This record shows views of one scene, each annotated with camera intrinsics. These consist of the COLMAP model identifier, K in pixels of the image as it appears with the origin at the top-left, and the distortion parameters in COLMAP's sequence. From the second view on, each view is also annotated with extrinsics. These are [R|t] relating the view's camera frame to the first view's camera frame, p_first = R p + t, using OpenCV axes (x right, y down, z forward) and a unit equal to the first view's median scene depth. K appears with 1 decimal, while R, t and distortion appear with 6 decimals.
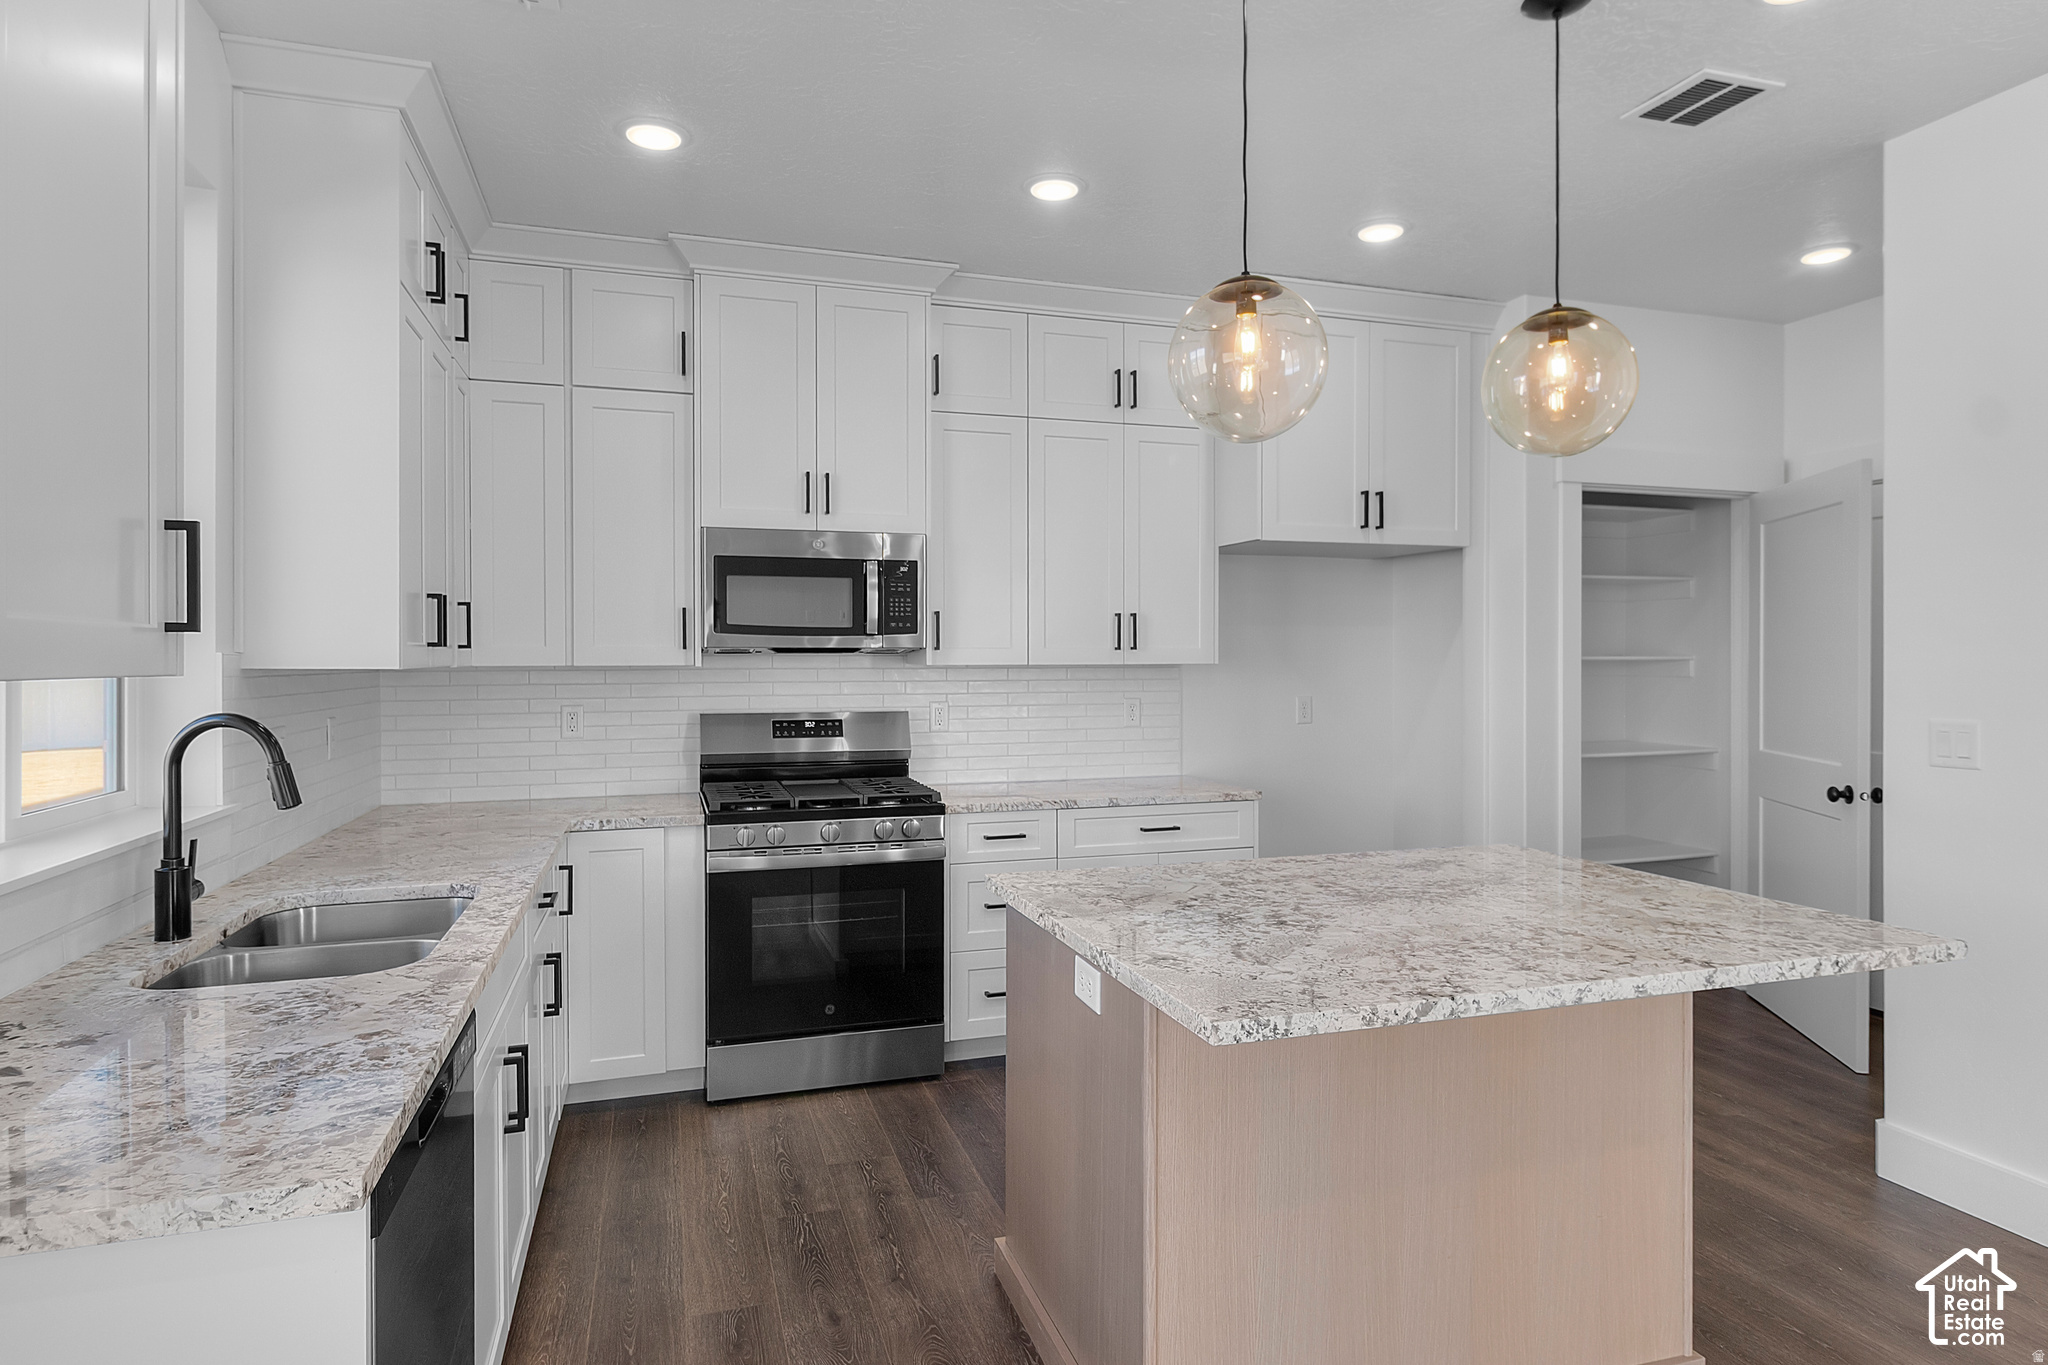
lens RADIAL K [[1137.2, 0, 1031.5], [0, 1137.2, 670.6], [0, 0, 1]] dist [-0.003204, -0.000434]
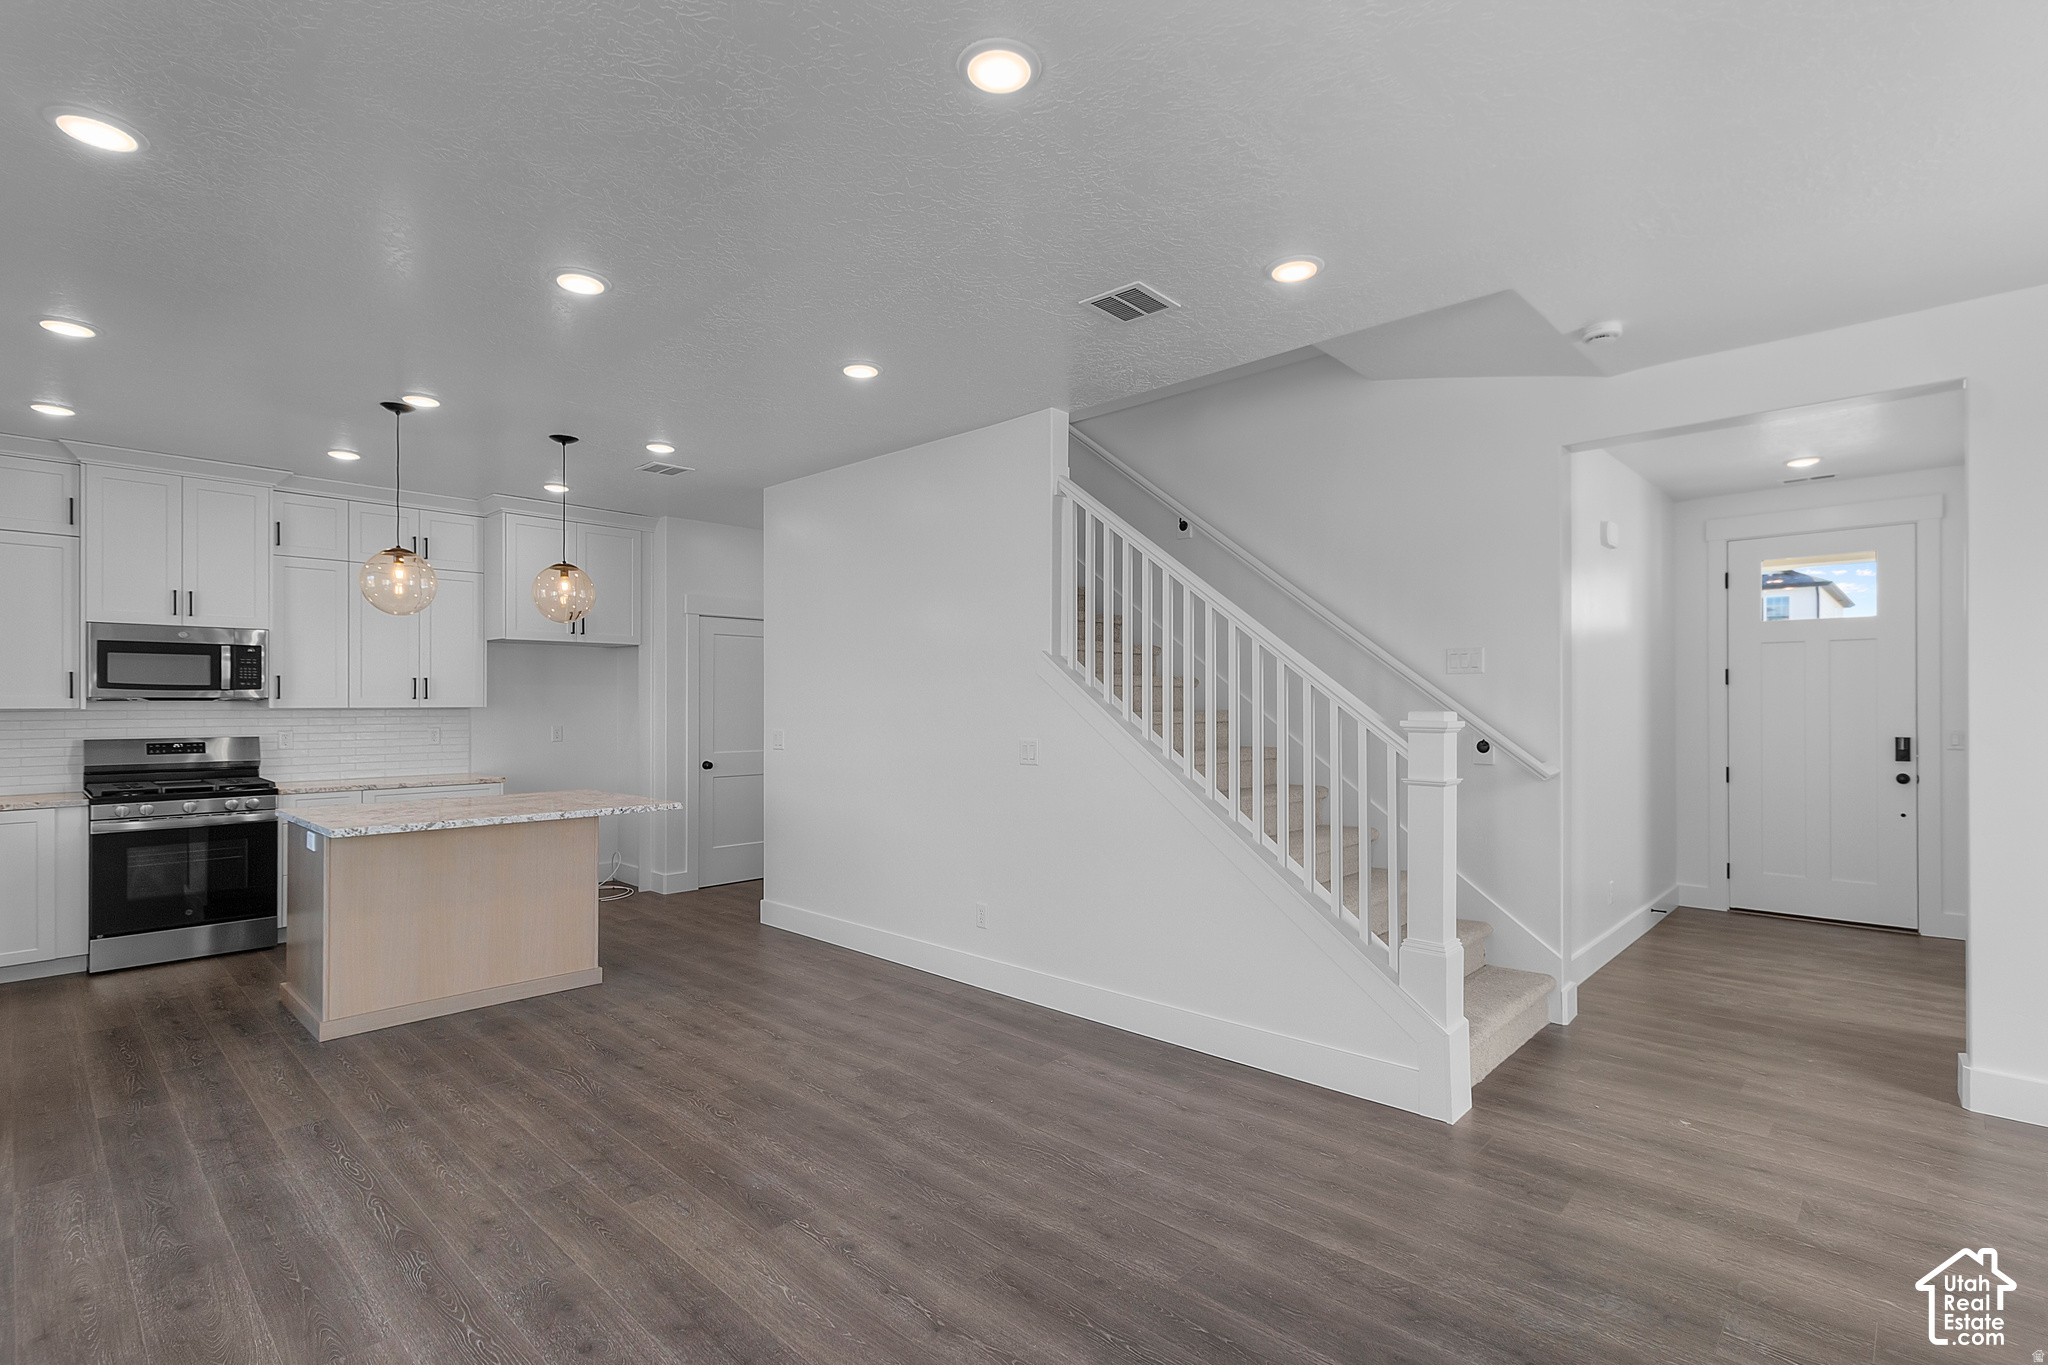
lens RADIAL K [[955.2, 0, 1025.9], [0, 955.2, 703.2], [0, 0, 1]] dist [0.005096, 0.000237]
pose [[0.876132, 0.001493, 0.482069, 0.209474], [0.003449, 0.999950, -0.009365, 0.005307], [-0.482059, 0.009868, 0.876083, -0.792964]]
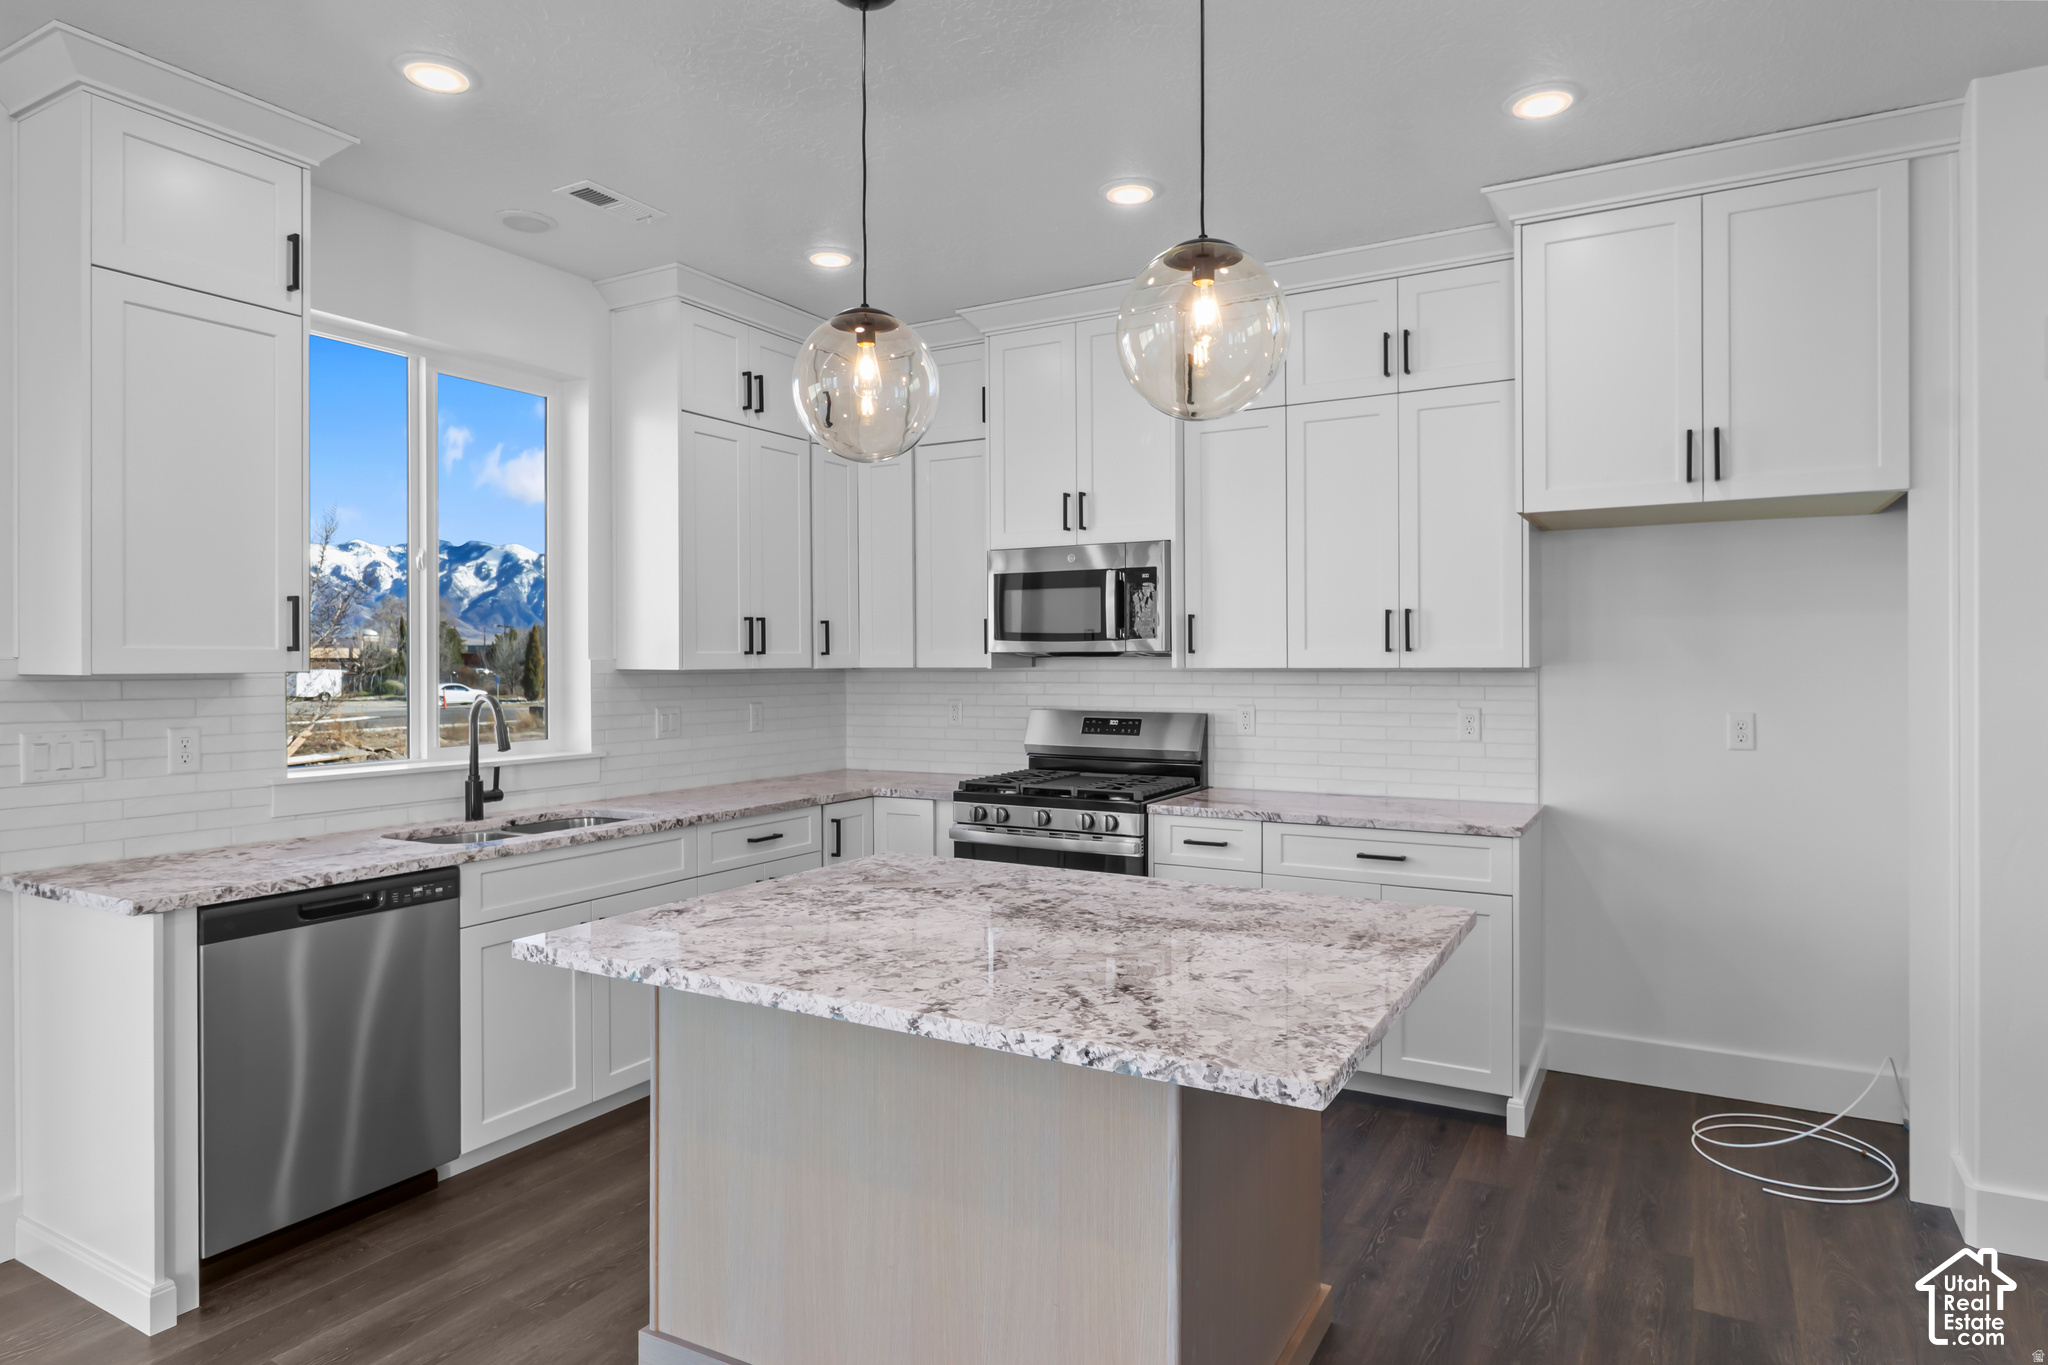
lens RADIAL K [[1169.7, 0, 1030.6], [0, 1169.7, 663.3], [0, 0, 1]] dist [0.002080, -0.000592]
pose [[0.679177, 0.000054, -0.733975, 0.614328], [-0.005216, 0.999975, -0.004753, -0.003501], [0.733956, 0.007056, 0.679160, 0.202396]]
